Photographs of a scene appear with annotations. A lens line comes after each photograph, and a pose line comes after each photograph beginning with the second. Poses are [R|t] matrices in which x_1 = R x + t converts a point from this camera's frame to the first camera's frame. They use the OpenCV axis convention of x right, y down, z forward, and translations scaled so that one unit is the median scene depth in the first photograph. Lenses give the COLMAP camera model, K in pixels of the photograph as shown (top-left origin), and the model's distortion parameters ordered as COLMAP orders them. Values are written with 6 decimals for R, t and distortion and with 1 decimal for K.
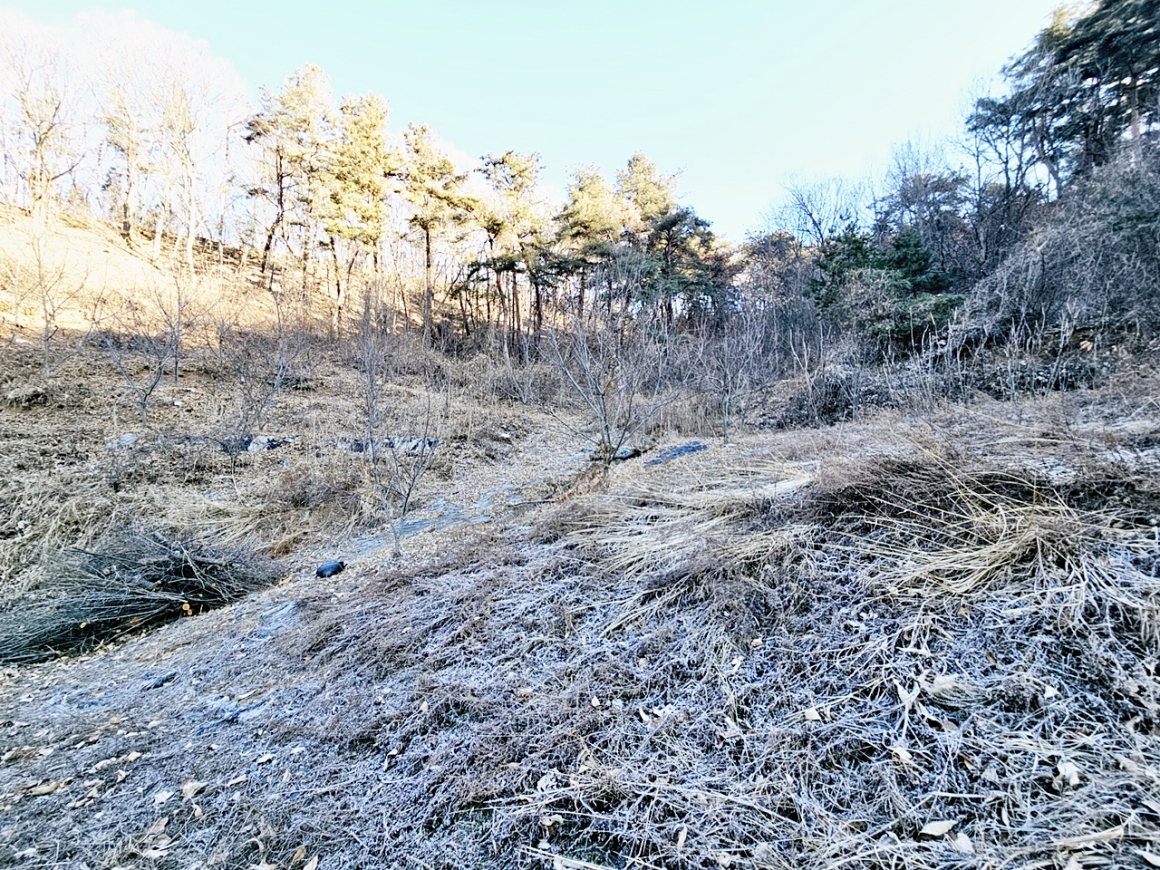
lens RADIAL K [[478.0, 0, 575.7], [0, 478.0, 431.1], [0, 0, 1]] dist [0.005980, 0.000397]
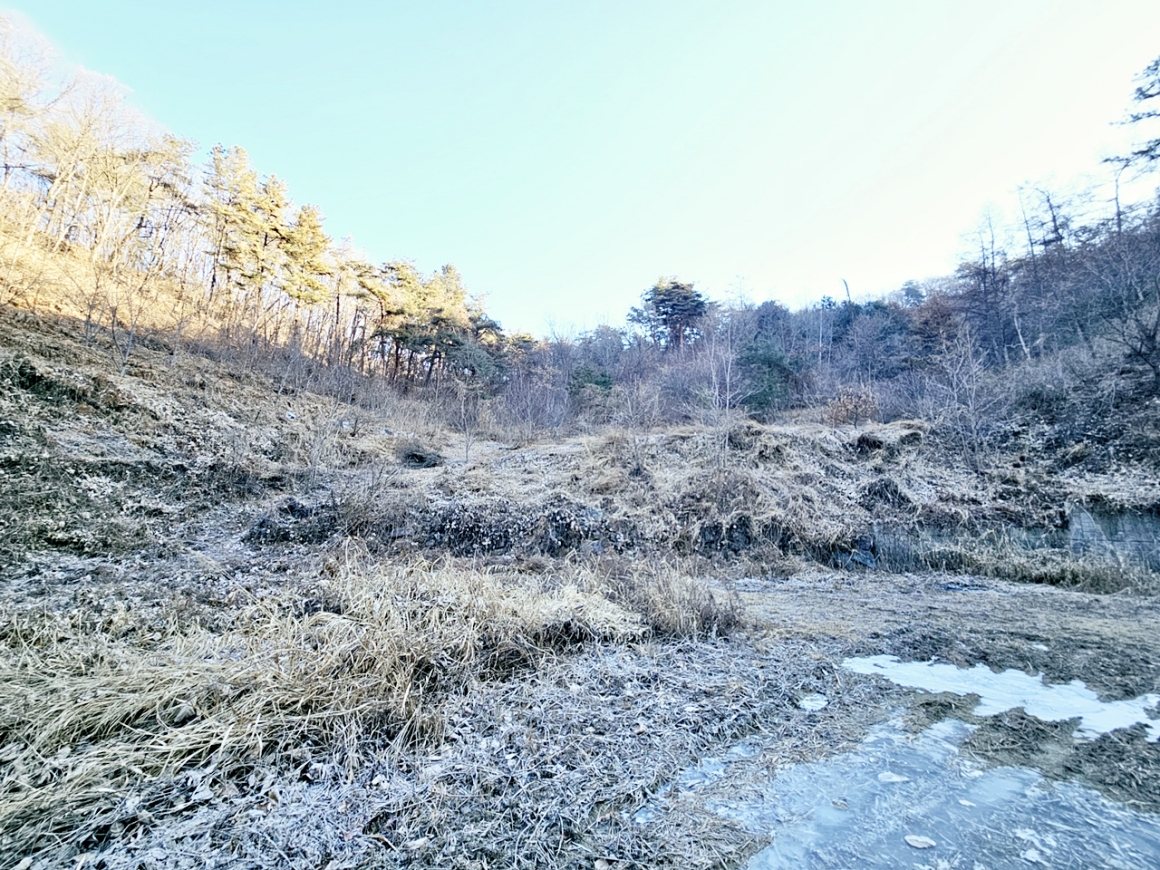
lens RADIAL K [[478.0, 0, 578.4], [0, 478.0, 431.6], [0, 0, 1]] dist [0.005980, 0.000397]
pose [[0.825937, 0.112641, 0.552394, -3.209595], [-0.050603, 0.990694, -0.126355, 0.873478], [-0.561486, 0.076409, 0.823951, -3.928017]]
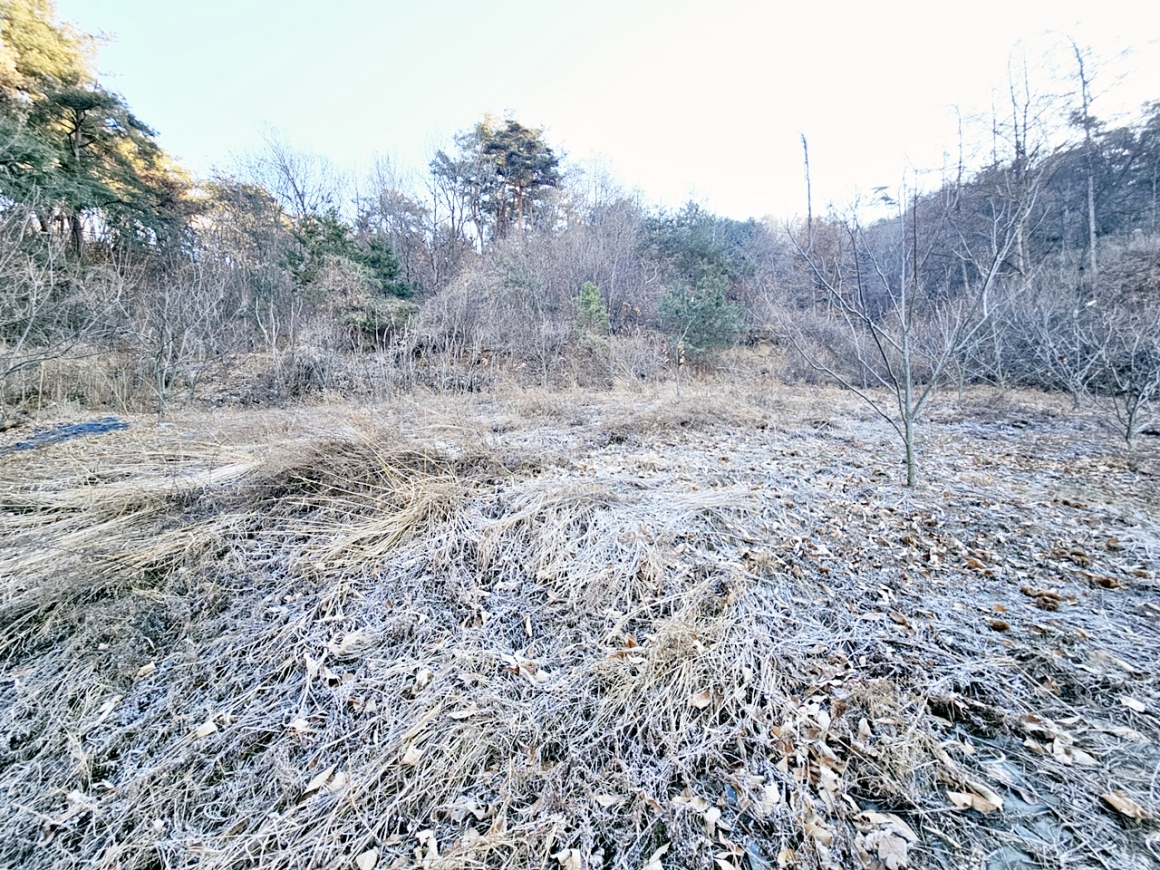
lens RADIAL K [[478.0, 0, 579.8], [0, 478.0, 435.3], [0, 0, 1]] dist [0.005980, 0.000397]
pose [[0.541755, 0.009785, 0.840480, 0.074125], [-0.046093, 0.998773, 0.018082, 0.004139], [-0.839272, -0.048537, 0.541541, -0.014724]]
